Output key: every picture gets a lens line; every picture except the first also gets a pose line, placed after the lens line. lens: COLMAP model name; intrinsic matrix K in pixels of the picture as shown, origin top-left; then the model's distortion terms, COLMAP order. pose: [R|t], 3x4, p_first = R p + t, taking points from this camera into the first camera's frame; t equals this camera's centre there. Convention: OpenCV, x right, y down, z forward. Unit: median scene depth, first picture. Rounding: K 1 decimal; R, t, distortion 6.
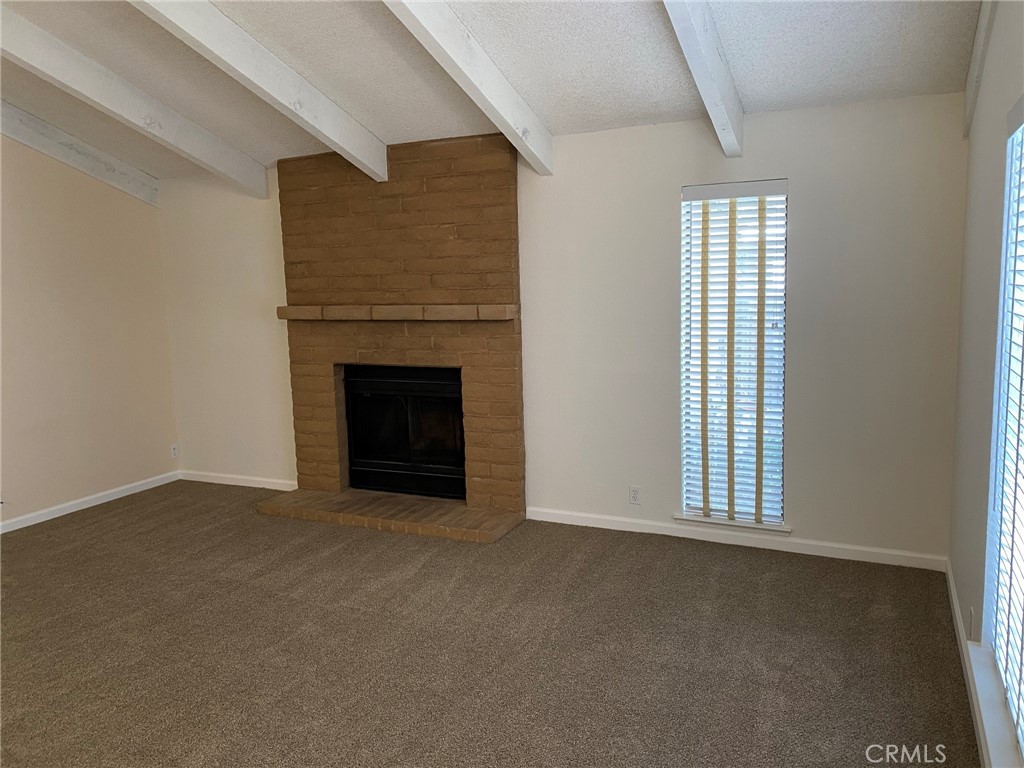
lens RADIAL K [[783.0, 0, 506.9], [0, 783.0, 378.9], [0, 0, 1]] dist [0.134667, -0.000916]
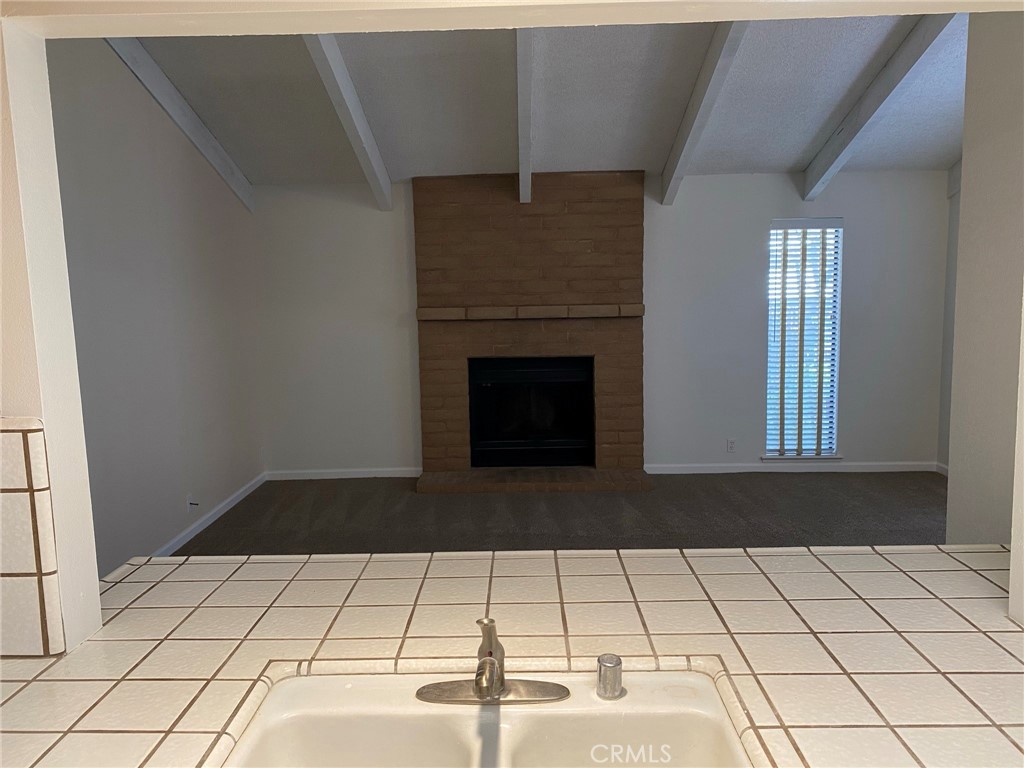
lens RADIAL K [[776.7, 0, 512.0], [0, 776.7, 384.0], [0, 0, 1]] dist [0.149277, -0.322696]
pose [[0.908301, -0.039256, 0.416472, -0.687876], [0.048262, 0.998773, -0.011115, 0.037143], [-0.415525, 0.030196, 0.909081, -0.059933]]
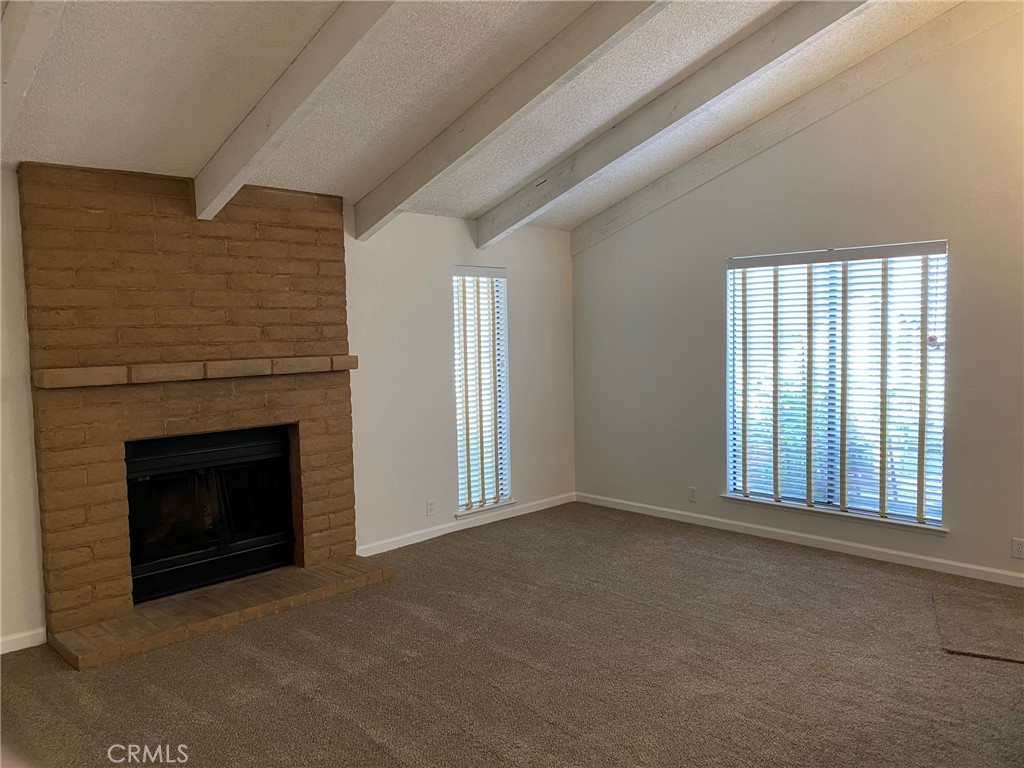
lens RADIAL K [[776.2, 0, 512.0], [0, 776.2, 384.0], [0, 0, 1]] dist [0.056779, -0.064252]
pose [[0.331167, -0.048775, 0.942311, -0.871709], [0.135813, 0.990728, 0.003550, -0.028739], [-0.933747, 0.126803, 0.334720, 0.427365]]
